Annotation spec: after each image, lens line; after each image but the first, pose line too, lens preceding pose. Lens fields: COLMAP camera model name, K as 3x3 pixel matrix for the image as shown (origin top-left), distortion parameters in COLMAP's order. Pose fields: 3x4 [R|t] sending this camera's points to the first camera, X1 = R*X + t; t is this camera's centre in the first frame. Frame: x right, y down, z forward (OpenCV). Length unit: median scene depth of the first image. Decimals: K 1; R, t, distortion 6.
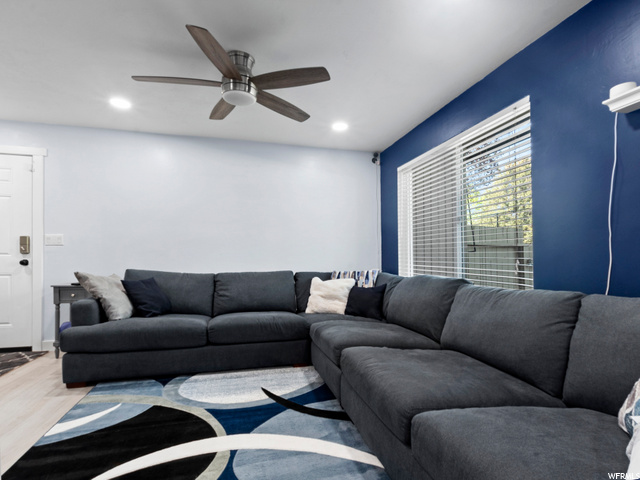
lens RADIAL K [[311.6, 0, 321.6], [0, 311.6, 235.6], [0, 0, 1]] dist [-0.016684, 0.000977]
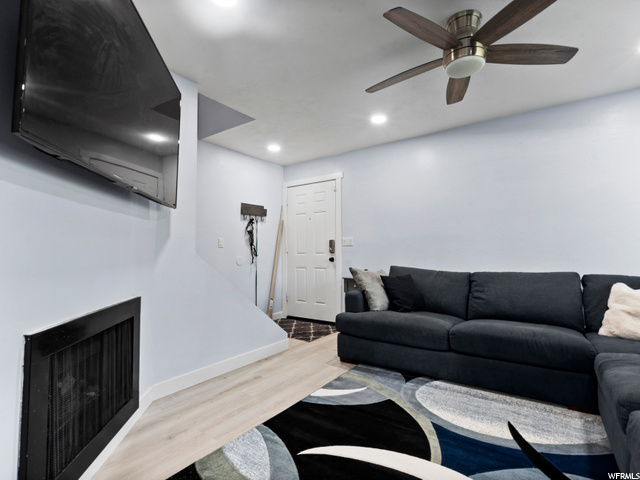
lens RADIAL K [[311.6, 0, 321.6], [0, 311.6, 235.6], [0, 0, 1]] dist [-0.016684, 0.000977]
pose [[0.659920, -0.051151, -0.749593, 0.085141], [0.056824, 0.998220, -0.018091, 0.010551], [0.749184, -0.030656, 0.661652, 0.130887]]
